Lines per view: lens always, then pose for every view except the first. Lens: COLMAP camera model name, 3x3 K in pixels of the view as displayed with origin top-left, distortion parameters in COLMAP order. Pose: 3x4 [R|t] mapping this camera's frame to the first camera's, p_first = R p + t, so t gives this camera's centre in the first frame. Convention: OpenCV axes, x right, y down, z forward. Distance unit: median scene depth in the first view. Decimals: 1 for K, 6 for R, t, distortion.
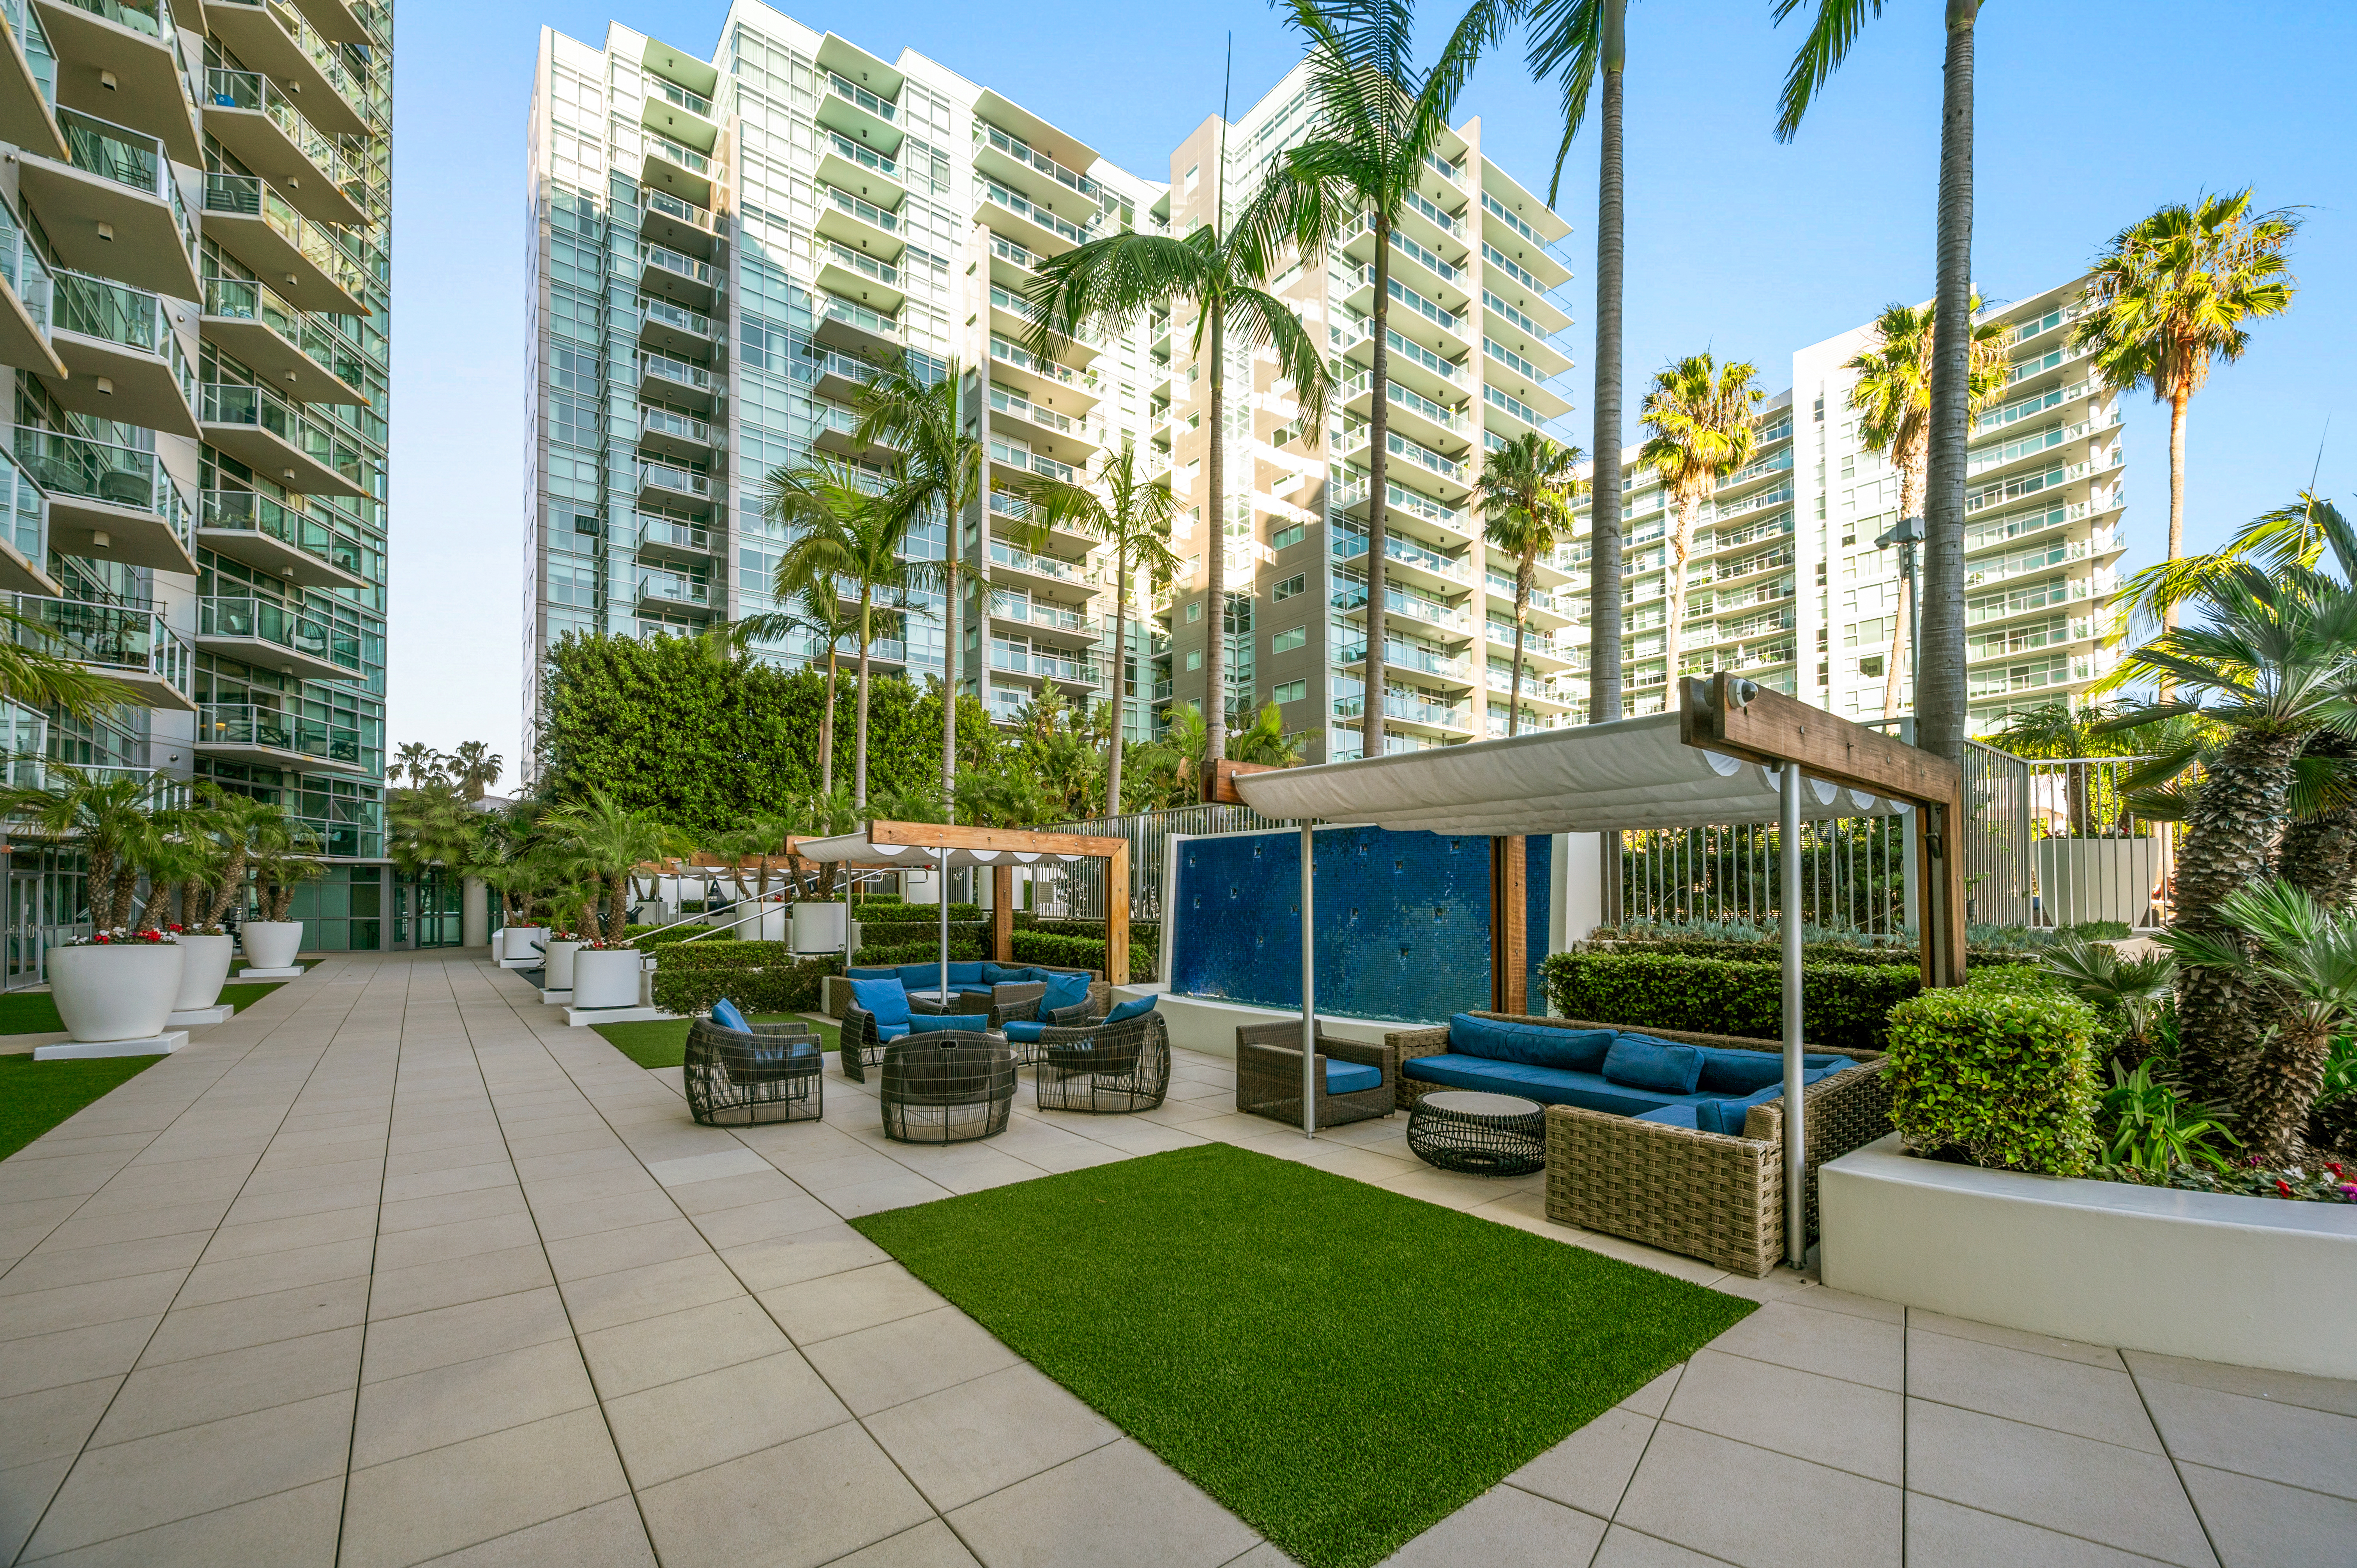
lens RADIAL K [[974.6, 0, 1190.4], [0, 974.6, 892.2], [0, 0, 1]] dist [-0.002606, -0.000173]
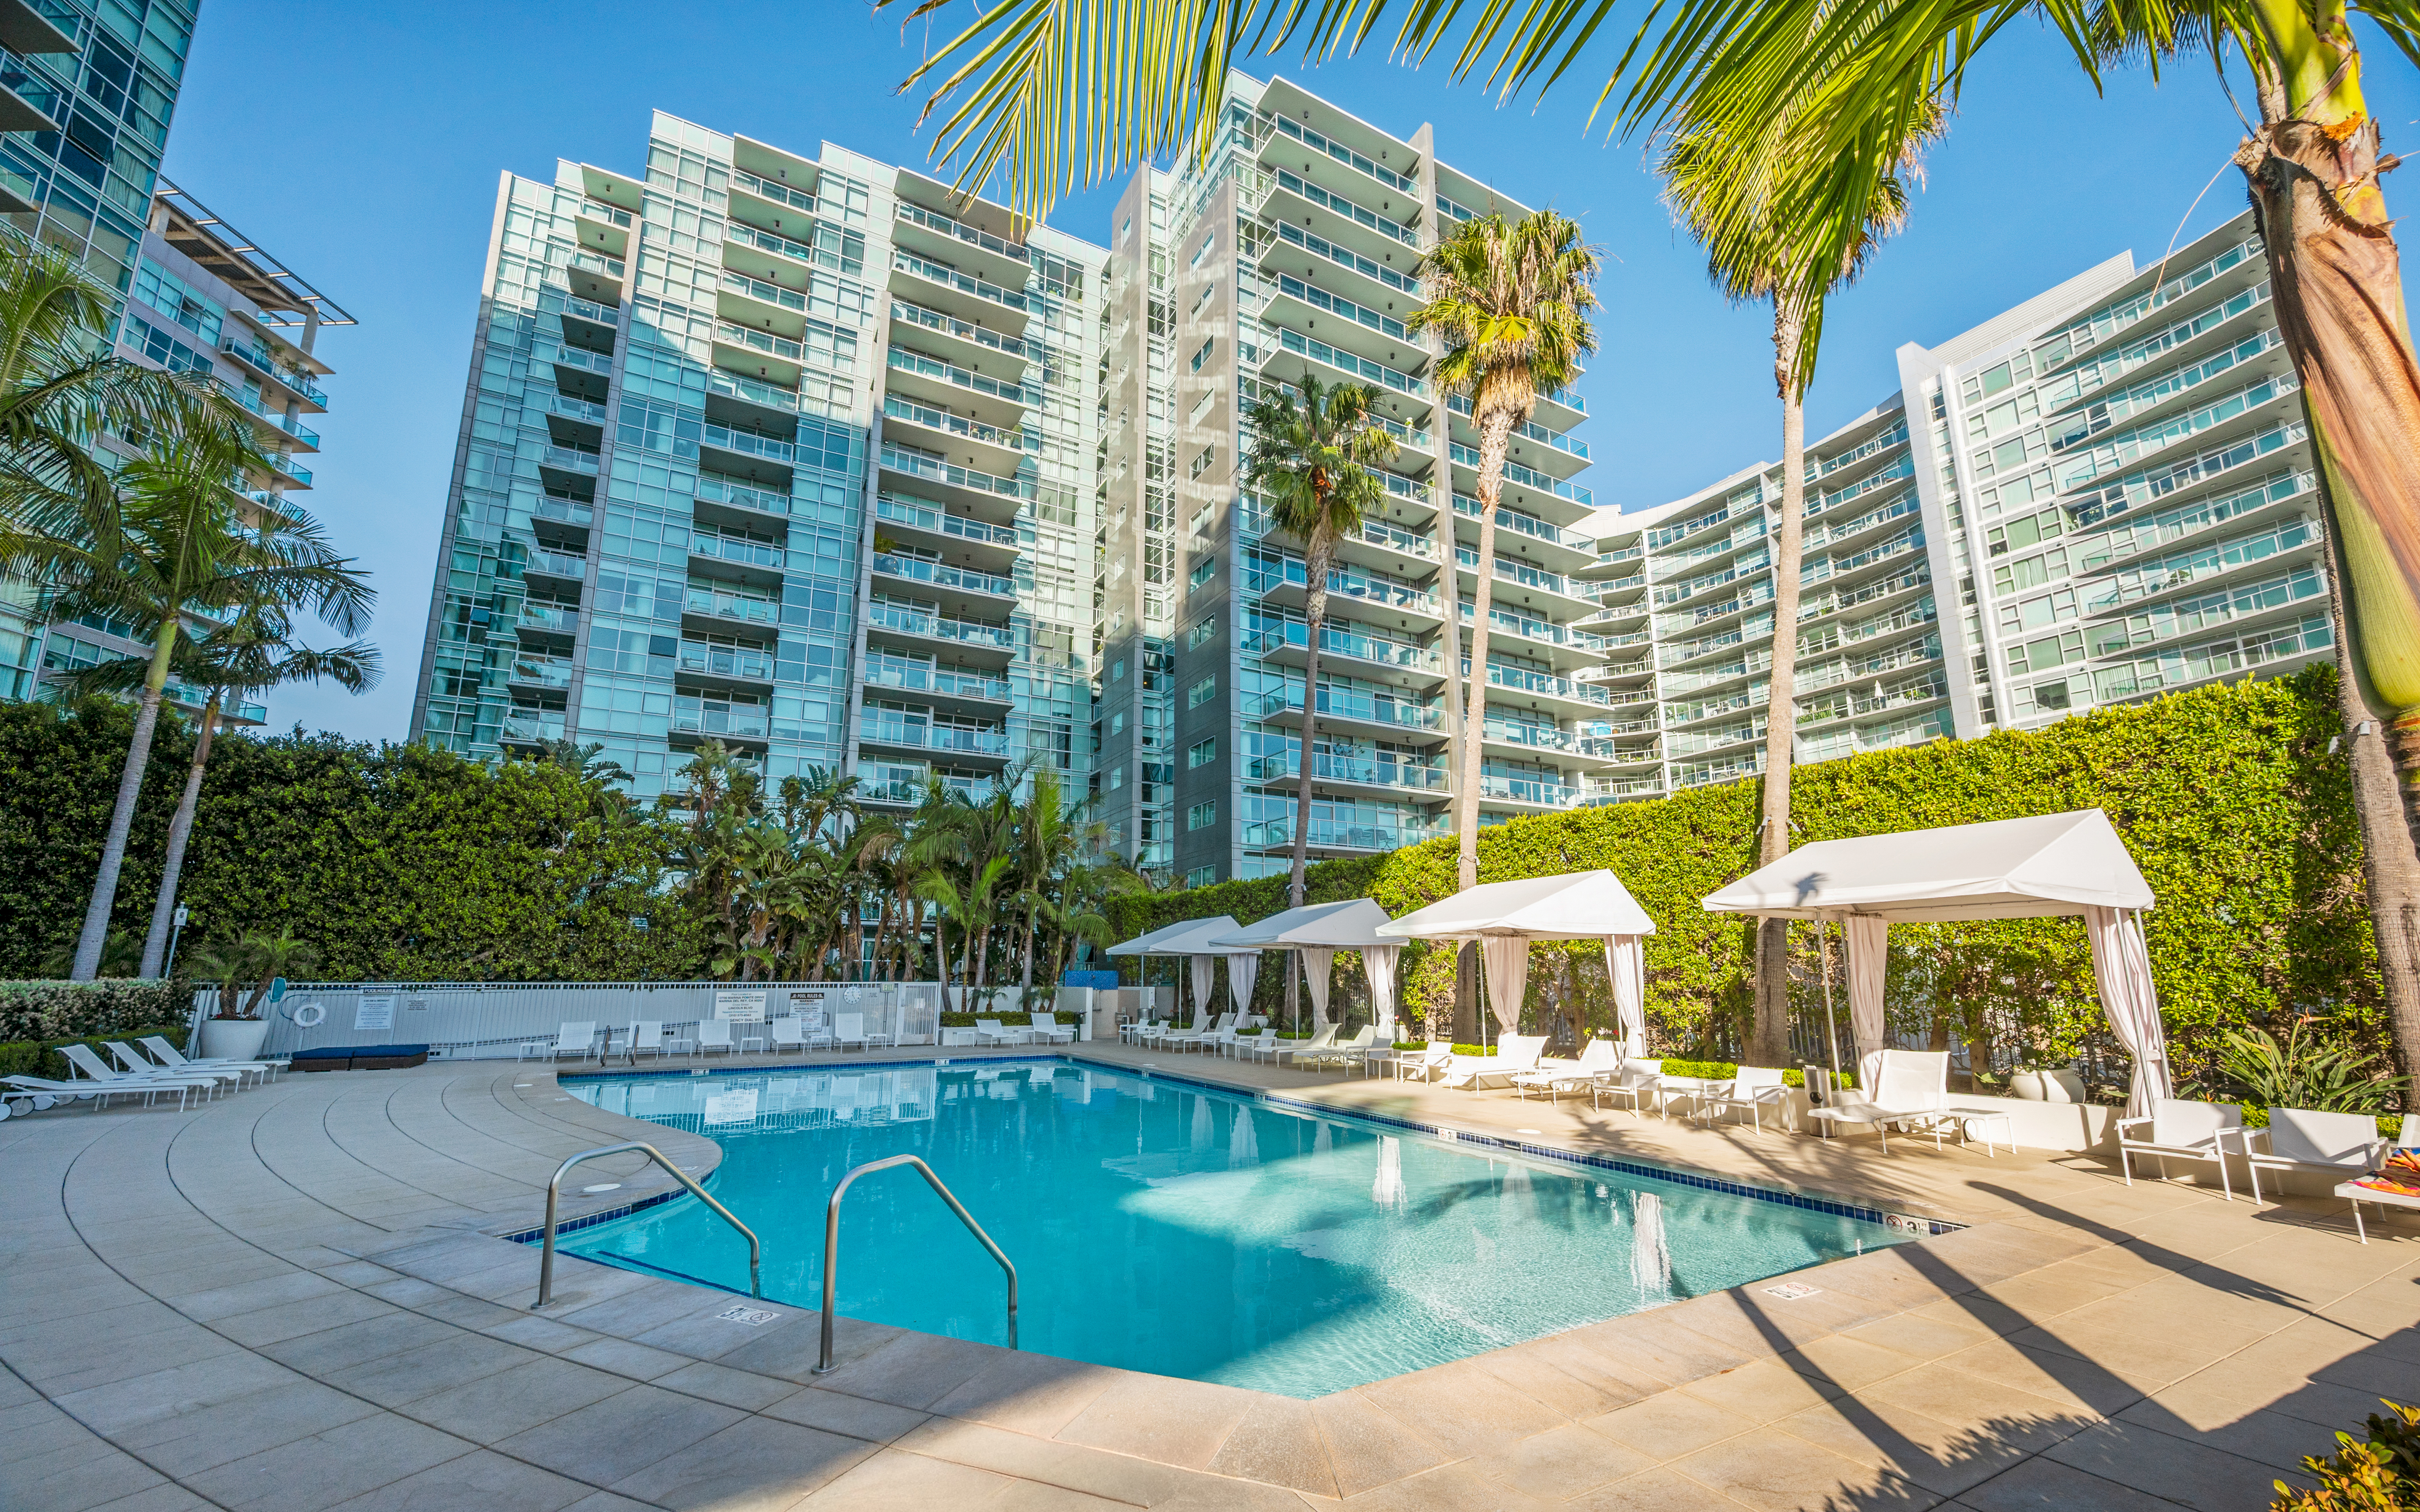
lens RADIAL K [[950.5, 0, 1233.7], [0, 950.5, 804.7], [0, 0, 1]] dist [-0.000356, 0.000005]
pose [[0.984771, -0.034266, -0.170444, 0.251879], [0.004200, 0.984787, -0.173715, -0.022264], [0.173804, 0.170354, 0.969934, 0.223837]]
